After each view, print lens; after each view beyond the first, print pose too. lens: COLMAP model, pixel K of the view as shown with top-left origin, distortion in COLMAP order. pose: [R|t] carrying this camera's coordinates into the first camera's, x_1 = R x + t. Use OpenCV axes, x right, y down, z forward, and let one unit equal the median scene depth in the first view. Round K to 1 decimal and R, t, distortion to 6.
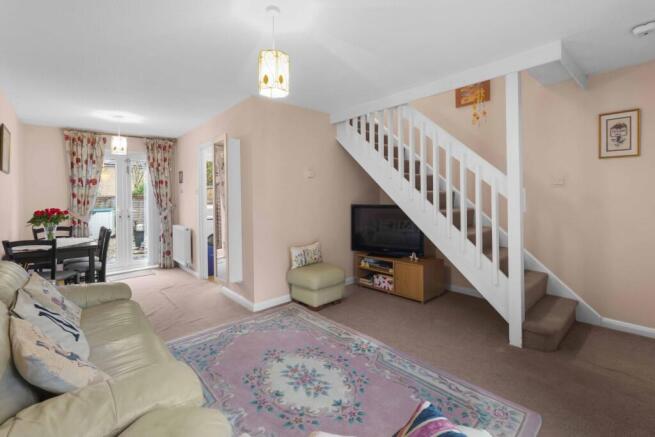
lens RADIAL K [[297.9, 0, 321.9], [0, 297.9, 193.1], [0, 0, 1]] dist [-0.022736, -0.000538]
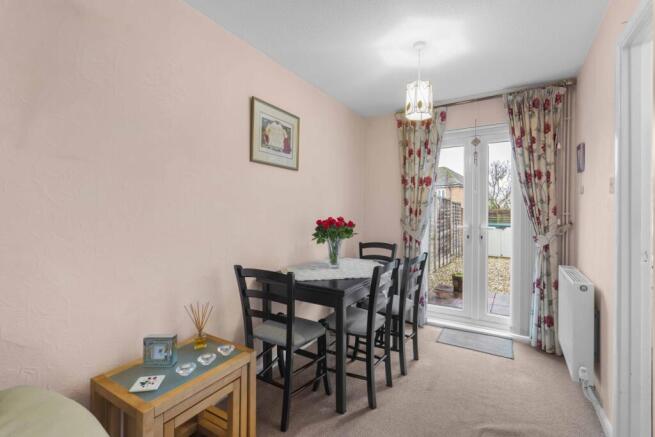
lens RADIAL K [[297.9, 0, 326.2], [0, 297.9, 212.6], [0, 0, 1]] dist [-0.022736, -0.000538]
pose [[0.299649, 0.019598, -0.953848, -0.181434], [-0.007209, 0.999807, 0.018277, 0.020290], [0.954022, 0.001400, 0.299732, 0.524495]]
